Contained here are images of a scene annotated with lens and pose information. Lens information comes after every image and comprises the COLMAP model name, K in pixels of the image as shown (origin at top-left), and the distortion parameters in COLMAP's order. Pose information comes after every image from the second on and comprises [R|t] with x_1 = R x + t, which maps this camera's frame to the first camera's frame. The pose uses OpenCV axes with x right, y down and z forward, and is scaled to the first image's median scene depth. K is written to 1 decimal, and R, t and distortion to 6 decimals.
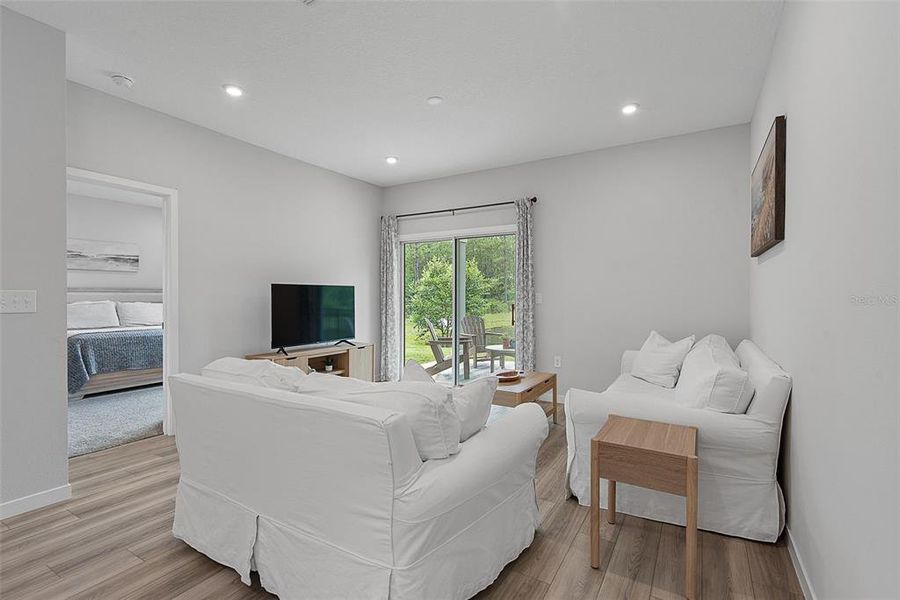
lens RADIAL K [[408.3, 0, 456.2], [0, 408.3, 298.9], [0, 0, 1]] dist [0.008300, -0.000311]
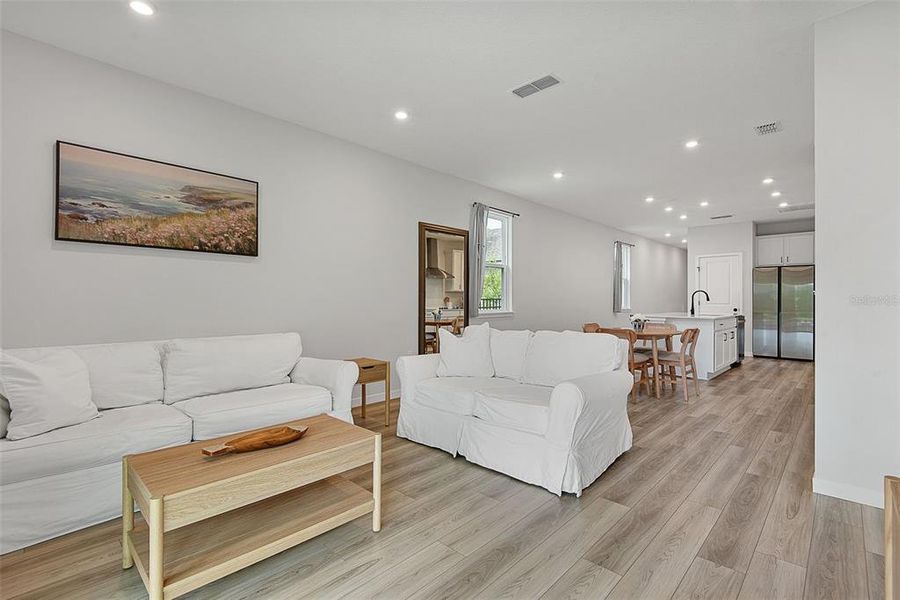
lens RADIAL K [[411.9, 0, 454.6], [0, 411.9, 299.4], [0, 0, 1]] dist [0.027802, -0.019227]
pose [[-0.976149, 0.000569, 0.217101, -0.217291], [0.001136, 0.999996, 0.002488, 0.012860], [-0.217099, 0.002676, -0.976146, 1.496702]]
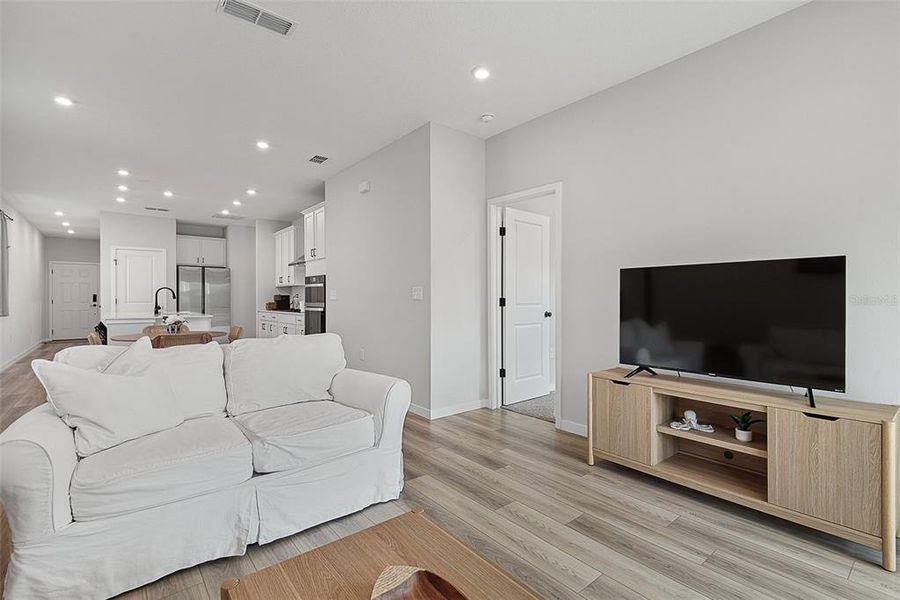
lens RADIAL K [[411.9, 0, 454.6], [0, 411.9, 299.4], [0, 0, 1]] dist [0.027802, -0.019227]
pose [[-0.334658, 0.005047, -0.942326, 0.348006], [-0.003408, 0.999973, 0.006567, 0.012158], [0.942333, 0.005409, -0.334632, 1.111748]]
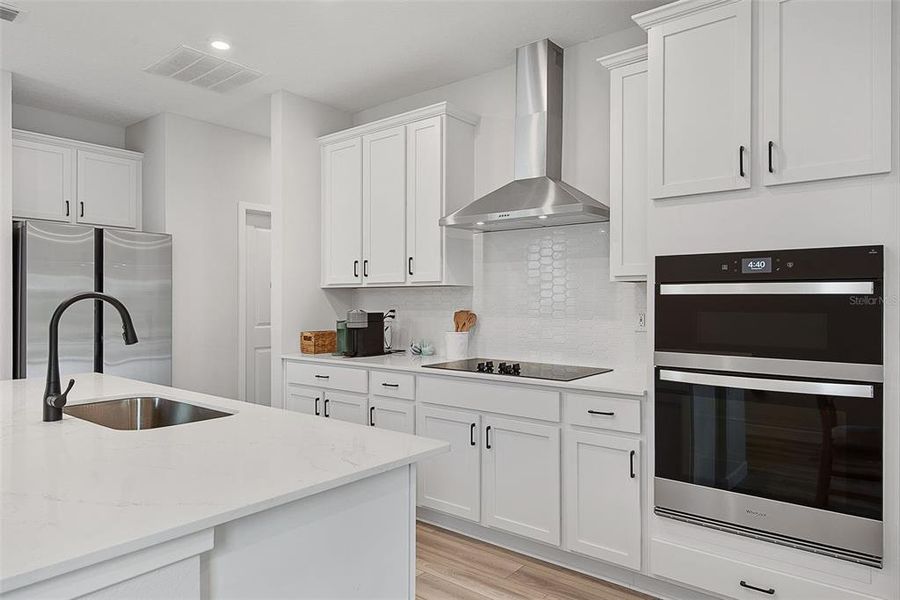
lens RADIAL K [[573.6, 0, 452.8], [0, 573.6, 299.0], [0, 0, 1]] dist [0.022985, 0.000110]
pose [[-0.140162, -0.001844, -0.990127, -0.429724], [-0.006401, 0.999979, -0.000956, -0.019196], [0.990108, 0.006204, -0.140171, -0.246913]]
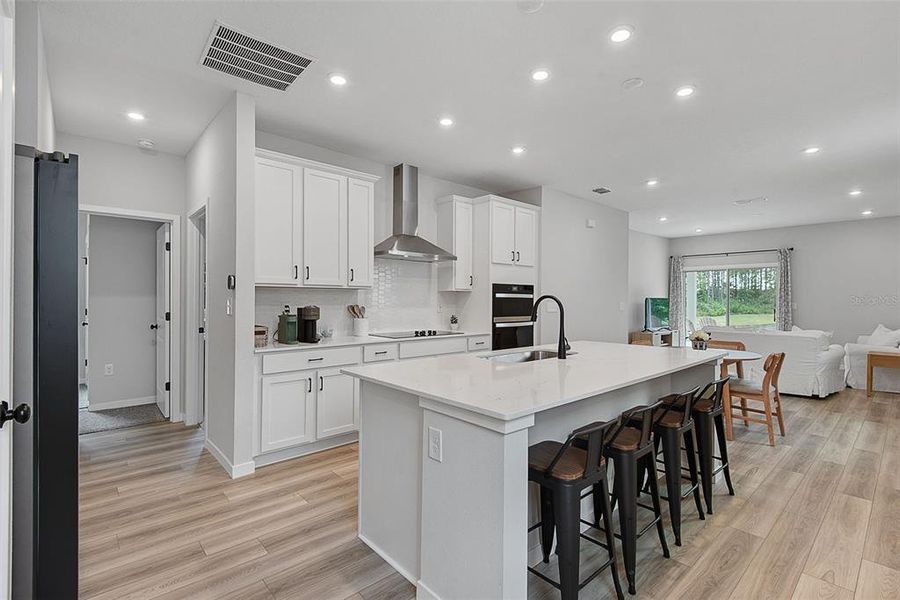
lens RADIAL K [[411.9, 0, 454.6], [0, 411.9, 299.4], [0, 0, 1]] dist [0.027802, -0.019227]
pose [[0.956883, 0.003252, -0.290456, -0.862693], [-0.005828, 0.999951, -0.008003, -0.007582], [0.290416, 0.009350, 0.956855, -1.434413]]
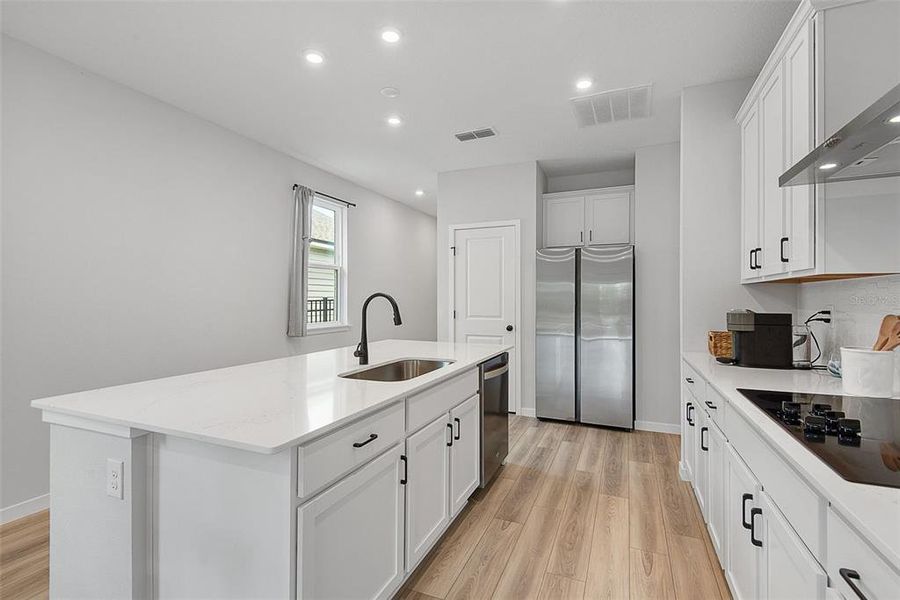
lens RADIAL K [[408.3, 0, 456.2], [0, 408.3, 298.9], [0, 0, 1]] dist [0.008300, -0.000311]
pose [[-0.990199, -0.000187, -0.139667, -0.949012], [-0.001101, 0.999978, 0.006469, -0.018505], [0.139663, 0.006560, -0.990177, -0.000742]]
